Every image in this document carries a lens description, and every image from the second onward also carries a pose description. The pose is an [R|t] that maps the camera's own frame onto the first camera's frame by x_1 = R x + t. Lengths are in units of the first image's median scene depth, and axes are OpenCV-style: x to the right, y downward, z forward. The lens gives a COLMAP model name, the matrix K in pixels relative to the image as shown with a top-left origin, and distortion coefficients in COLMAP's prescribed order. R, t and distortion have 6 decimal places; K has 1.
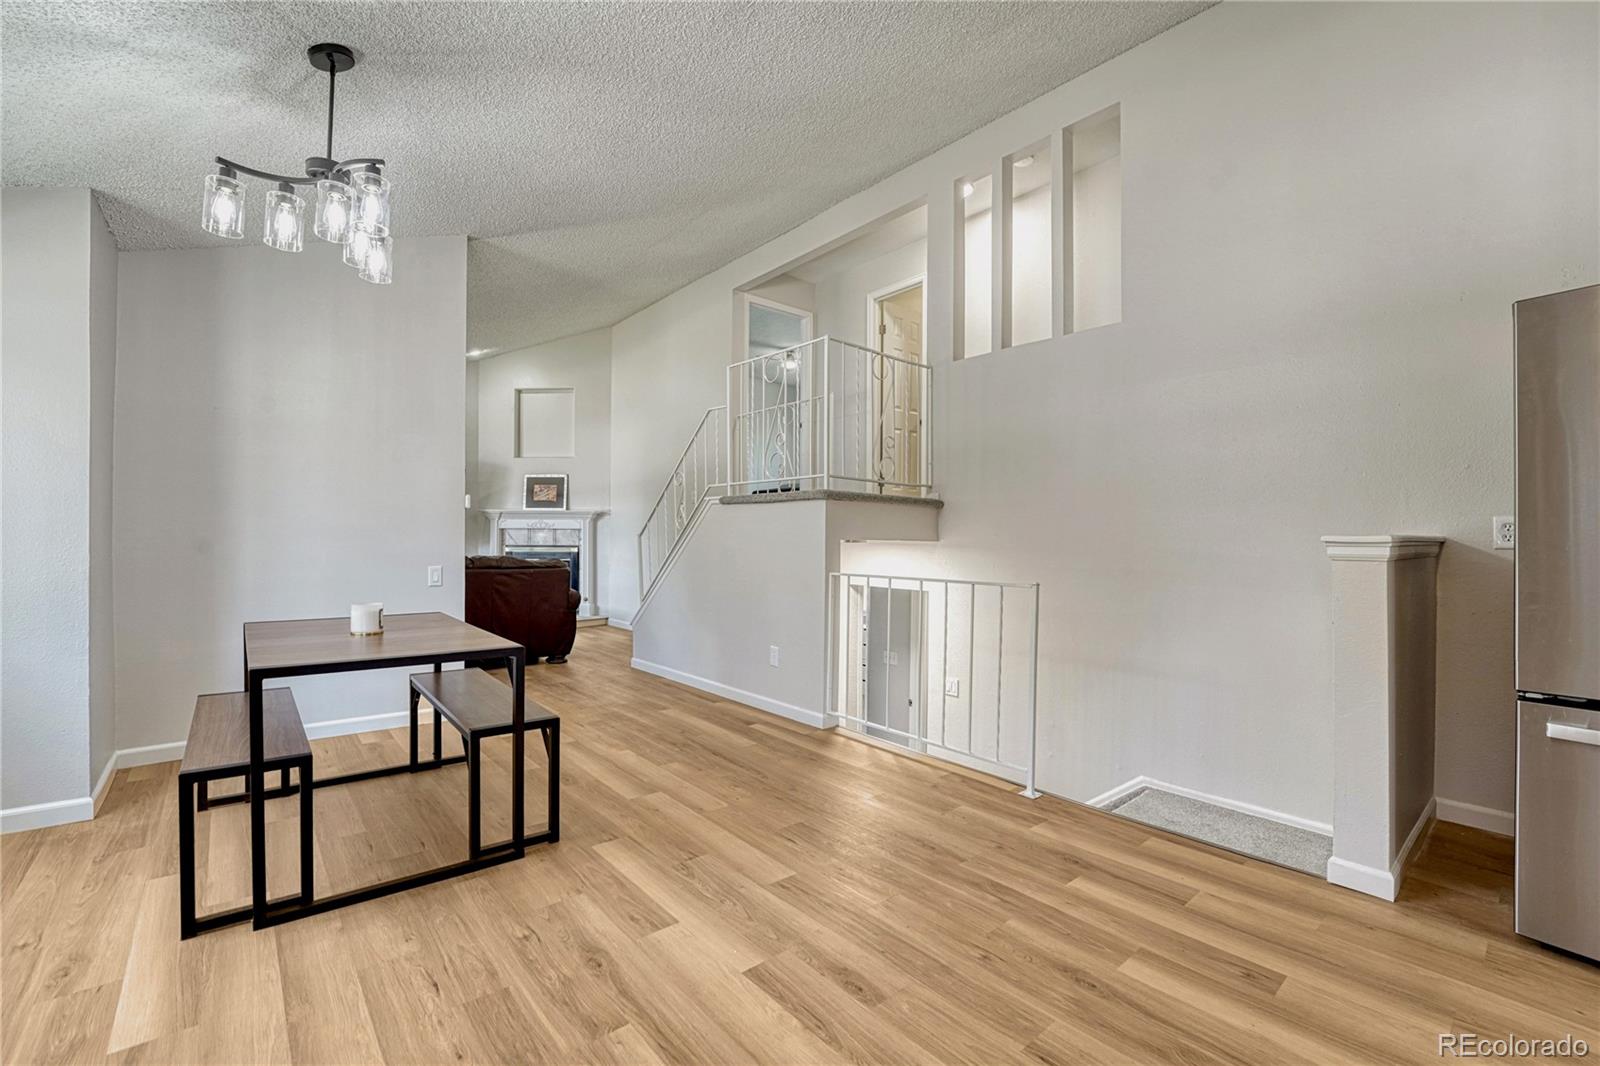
lens RADIAL K [[676.3, 0, 797.4], [0, 676.3, 546.5], [0, 0, 1]] dist [-0.015970, -0.000019]
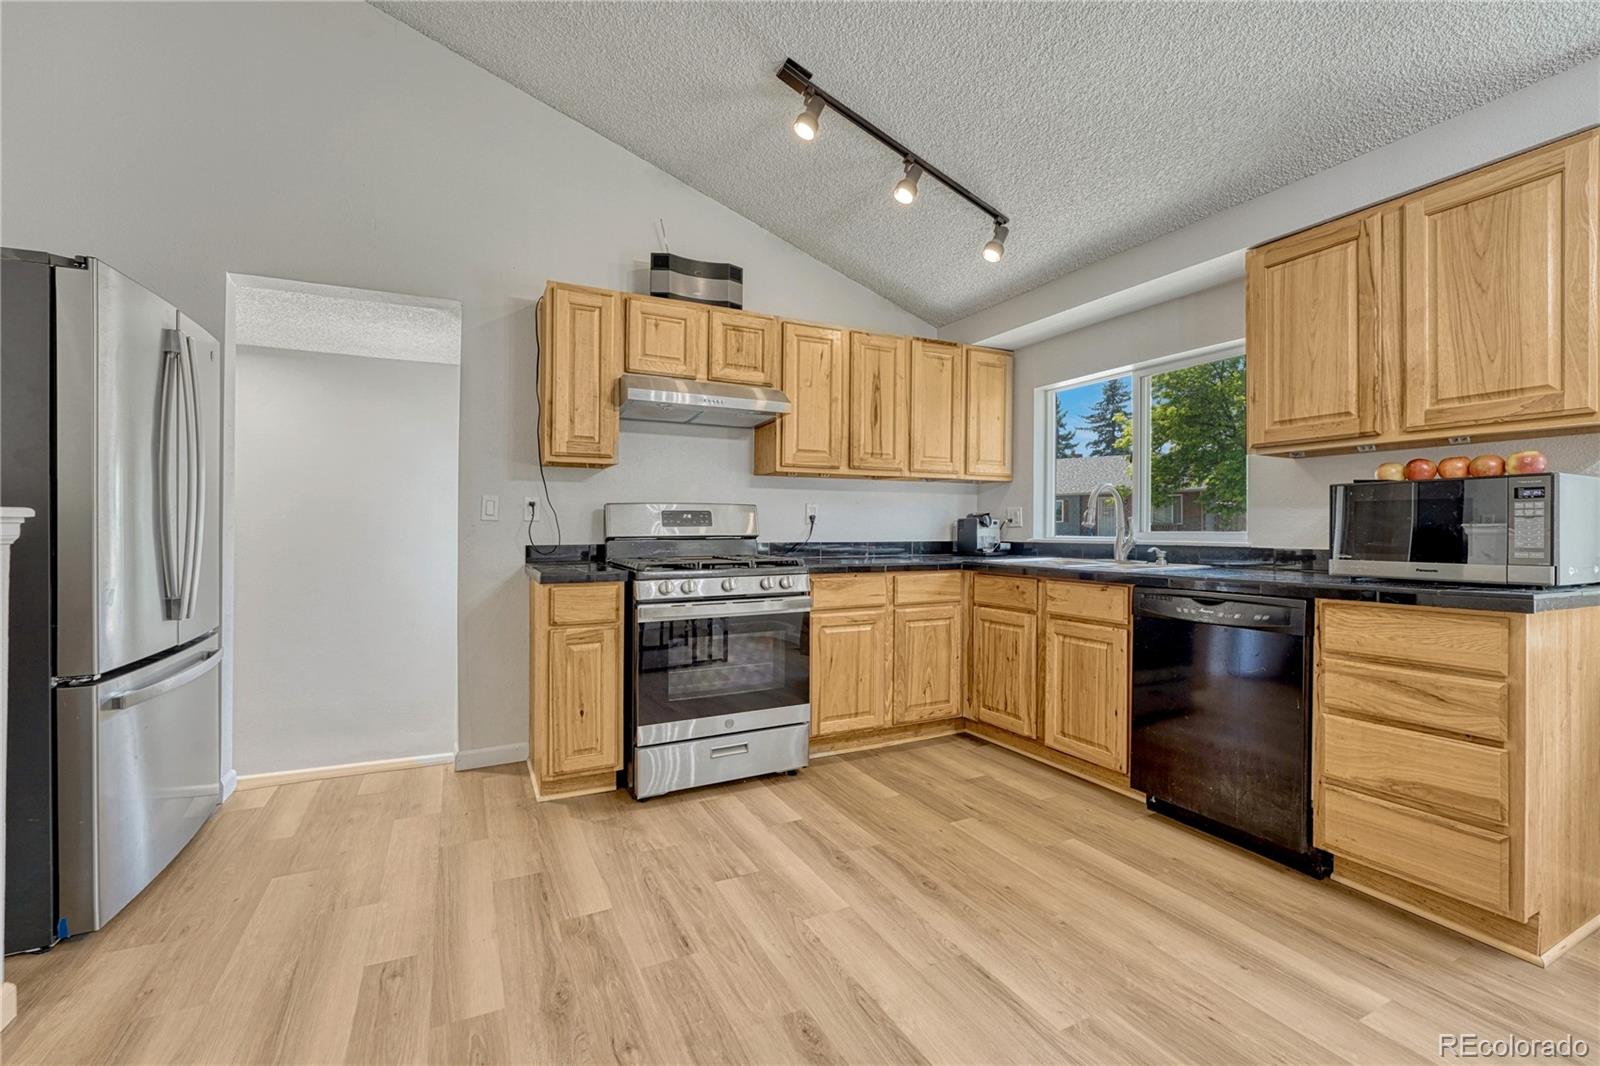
lens RADIAL K [[687.6, 0, 796.9], [0, 687.6, 517.7], [0, 0, 1]] dist [-0.010046, -0.000074]
pose [[-0.968797, -0.011549, 0.247586, -0.052987], [-0.012309, 0.999923, -0.001521, -0.005391], [-0.247549, -0.004521, -0.968865, 0.902013]]
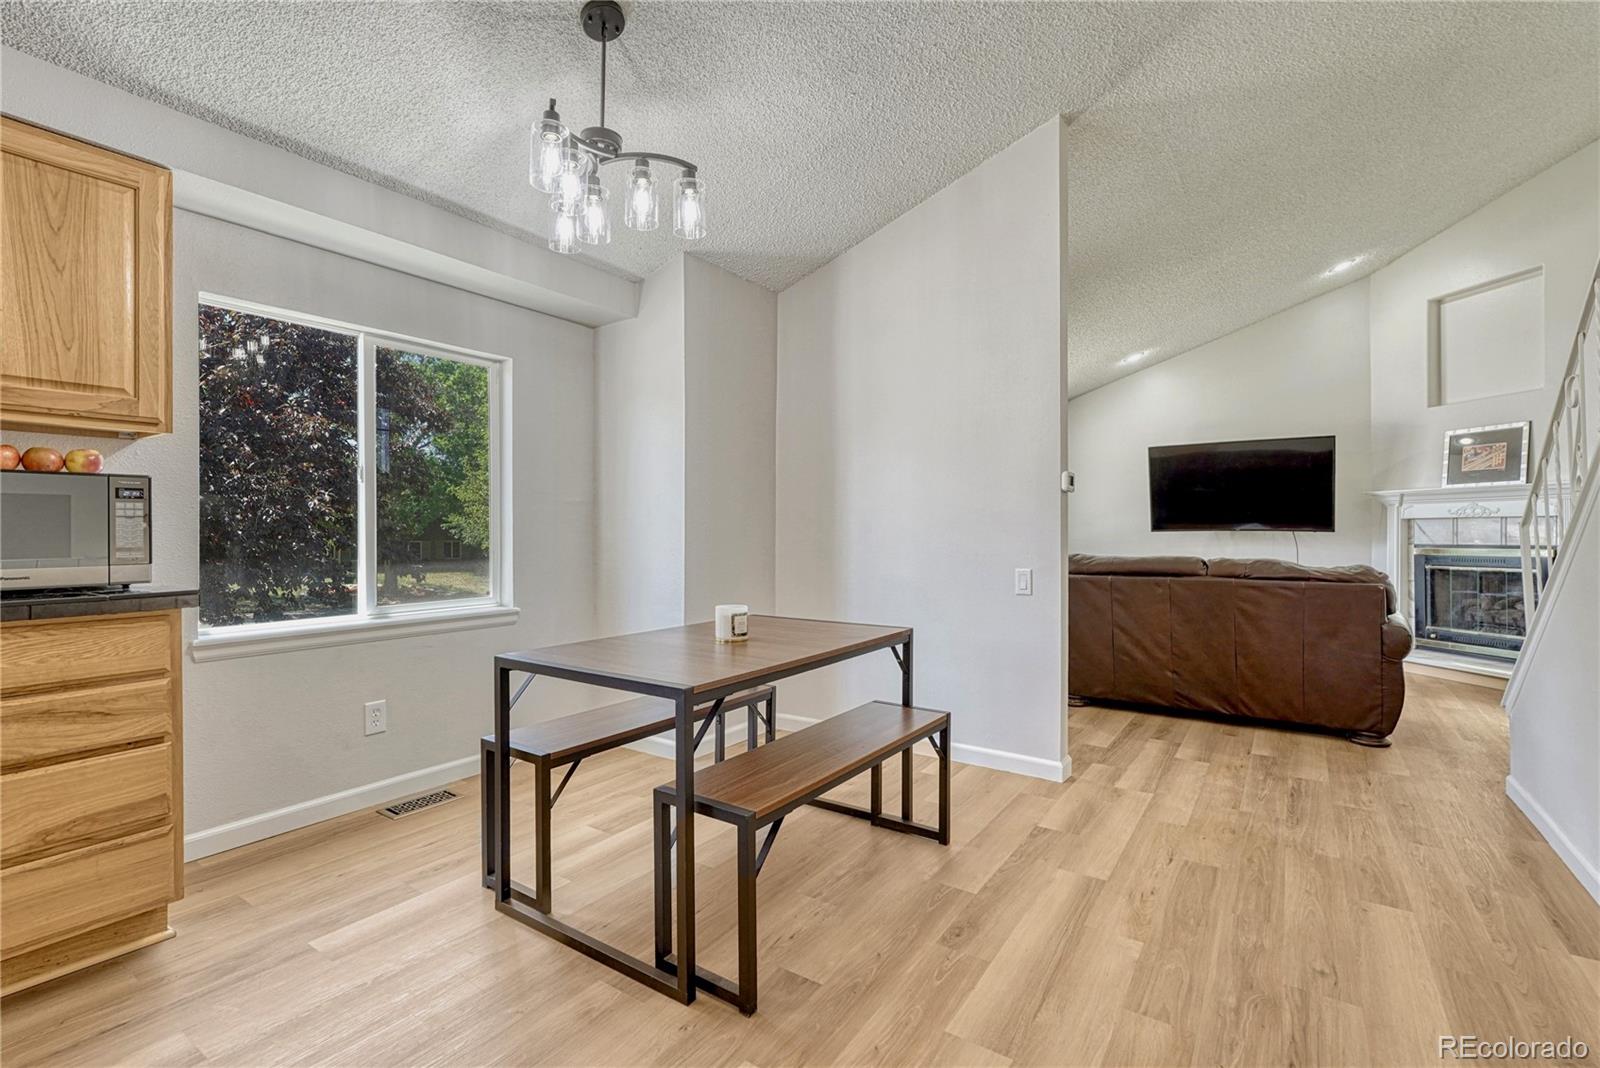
lens RADIAL K [[731.7, 0, 799.1], [0, 731.7, 524.2], [0, 0, 1]] dist [0.002405, 0.000313]
pose [[0.266082, -0.020940, -0.963723, 0.223826], [-0.008473, 0.999675, -0.024061, 0.001131], [0.963913, 0.014568, 0.265818, 0.609964]]
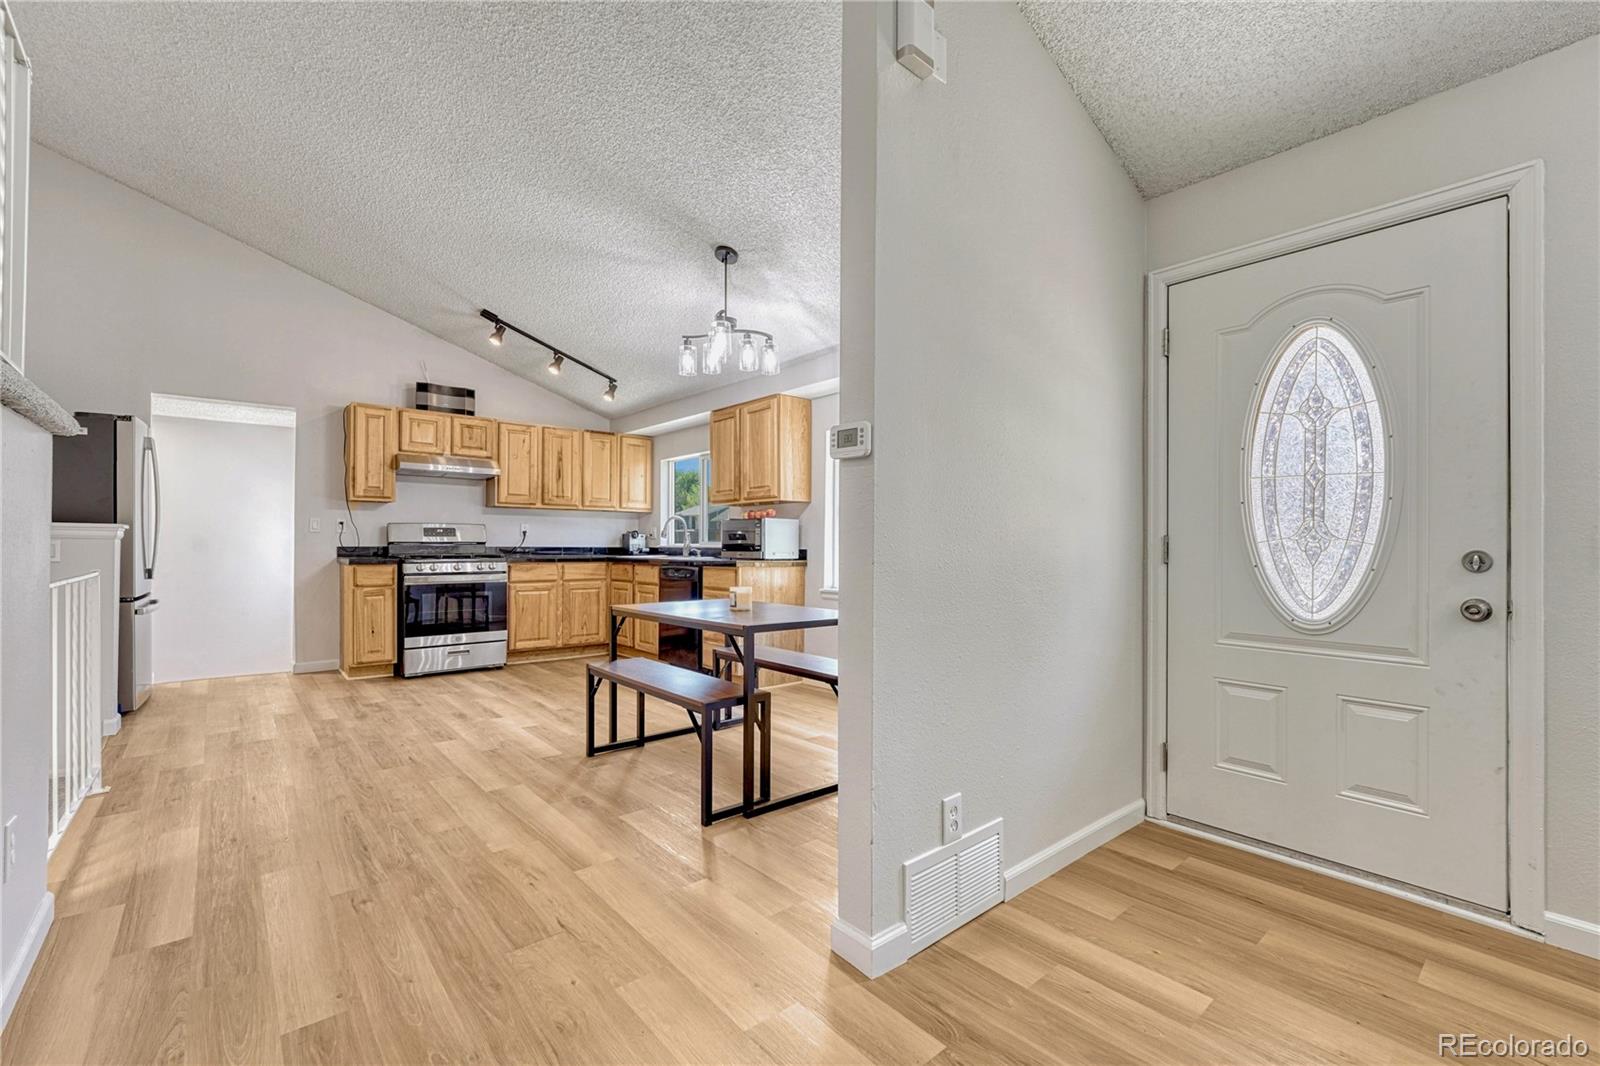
lens RADIAL K [[676.3, 0, 797.4], [0, 676.3, 546.5], [0, 0, 1]] dist [-0.015970, -0.000019]
pose [[-0.999801, -0.019693, -0.003157, -0.546027], [-0.019731, 0.999728, 0.012462, -0.006729], [0.002911, 0.012521, -0.999917, 1.675726]]
